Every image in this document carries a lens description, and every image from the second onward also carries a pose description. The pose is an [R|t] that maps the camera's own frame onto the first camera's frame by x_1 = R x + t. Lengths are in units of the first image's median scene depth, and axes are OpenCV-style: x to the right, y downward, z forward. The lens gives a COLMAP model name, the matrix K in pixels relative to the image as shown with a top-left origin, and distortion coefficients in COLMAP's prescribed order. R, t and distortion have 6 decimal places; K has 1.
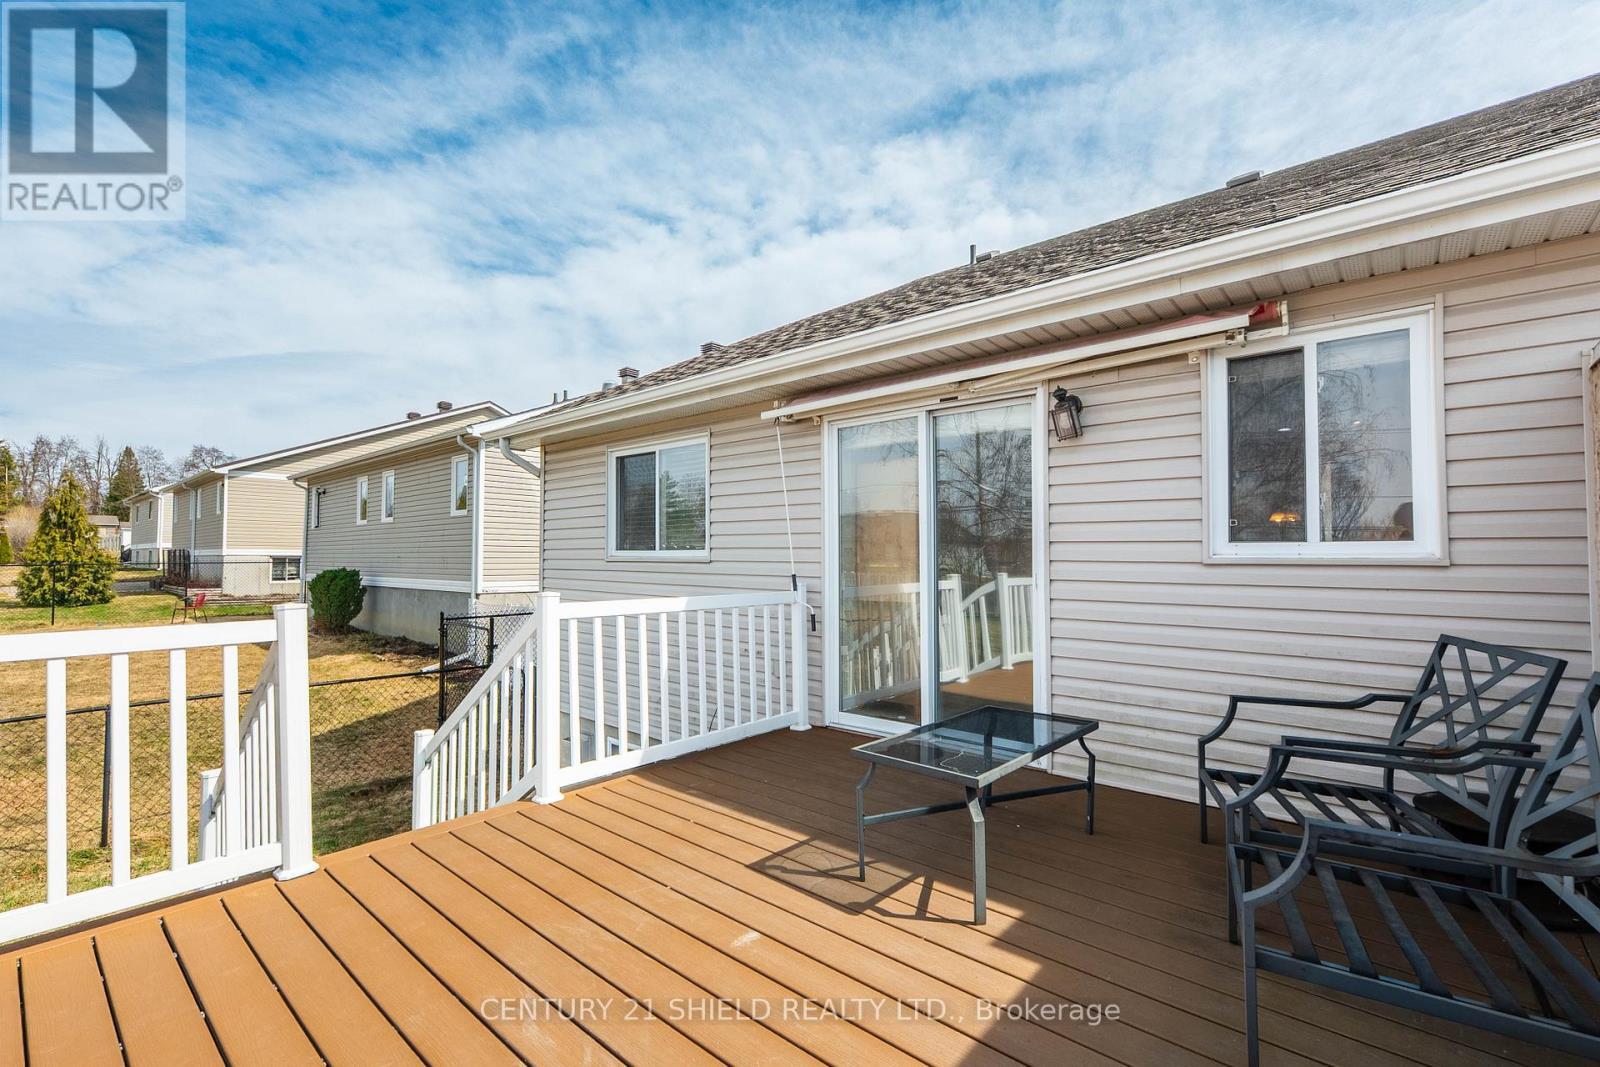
lens RADIAL K [[693.4, 0, 803.8], [0, 693.4, 536.4], [0, 0, 1]] dist [0.000419, 0.000306]
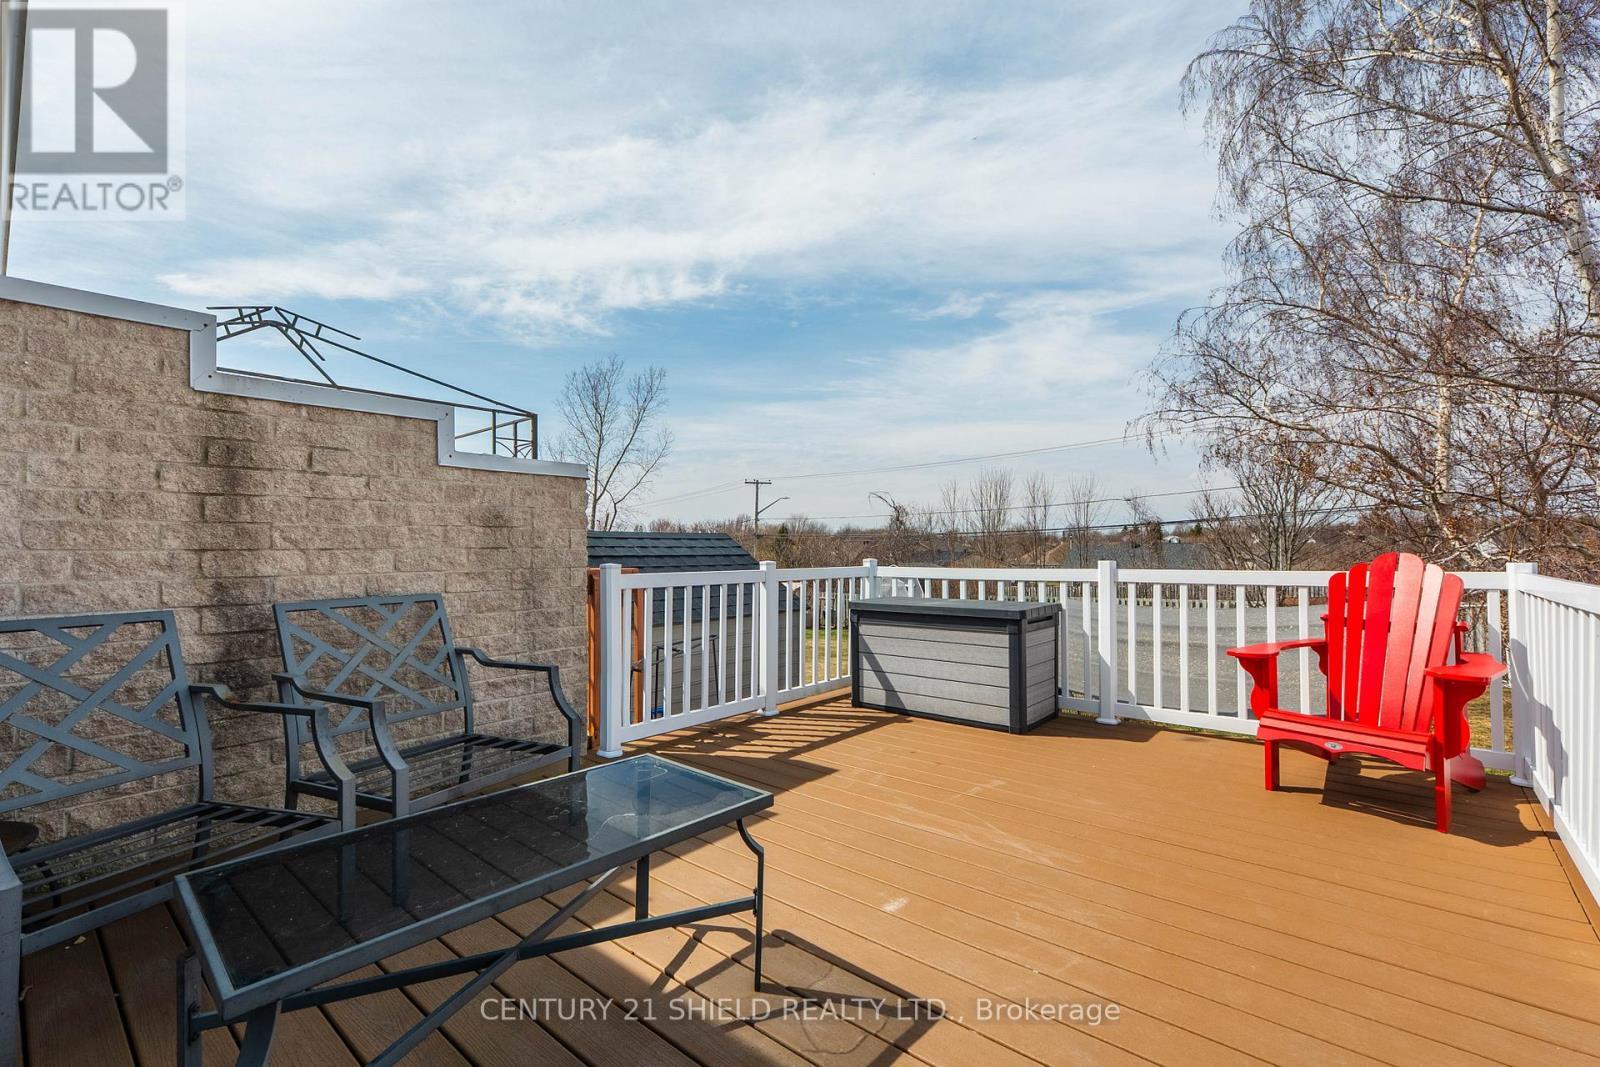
lens RADIAL K [[693.4, 0, 803.8], [0, 693.4, 536.4], [0, 0, 1]] dist [0.000419, 0.000306]
pose [[-0.999835, 0.018150, 0.000928, 0.019565], [0.018105, 0.999181, -0.036177, 0.055889], [-0.001584, -0.036155, -0.999345, 1.110278]]
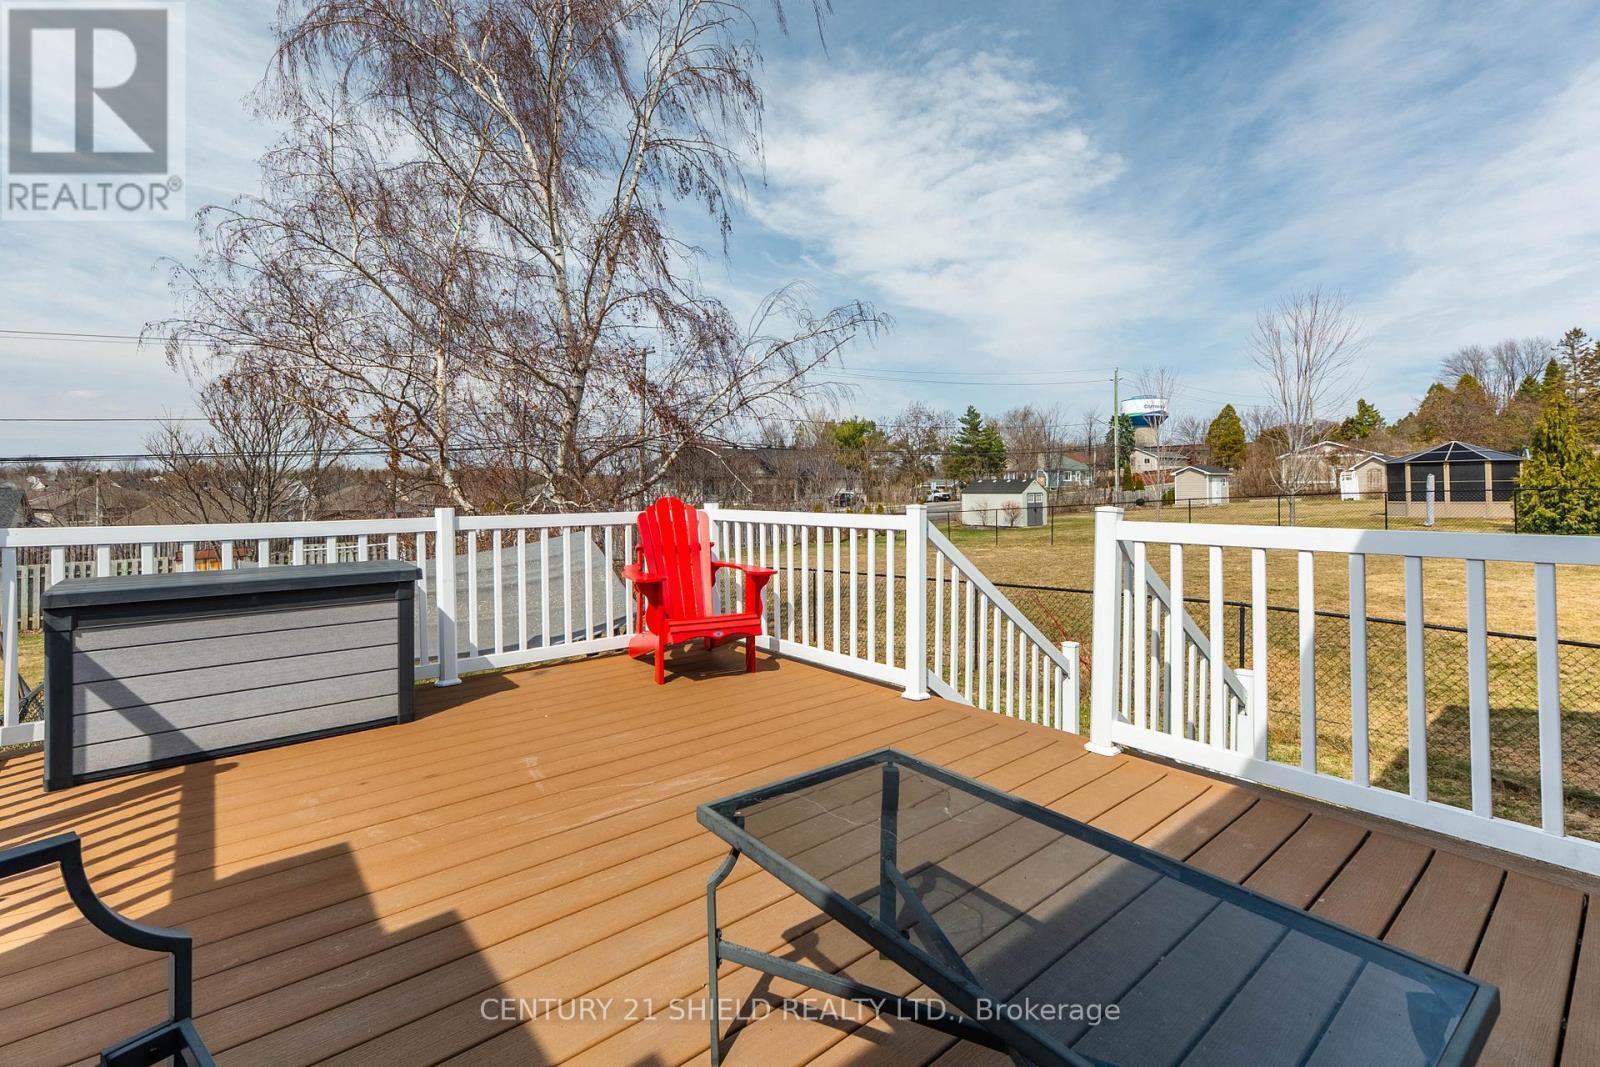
lens RADIAL K [[721.3, 0, 795.8], [0, 721.3, 495.5], [0, 0, 1]] dist [-0.011801, 0.000082]
pose [[-0.166129, 0.018330, -0.985934, 0.480442], [0.024650, 0.999592, 0.014430, 0.043581], [0.985796, -0.021906, -0.166513, 0.681674]]
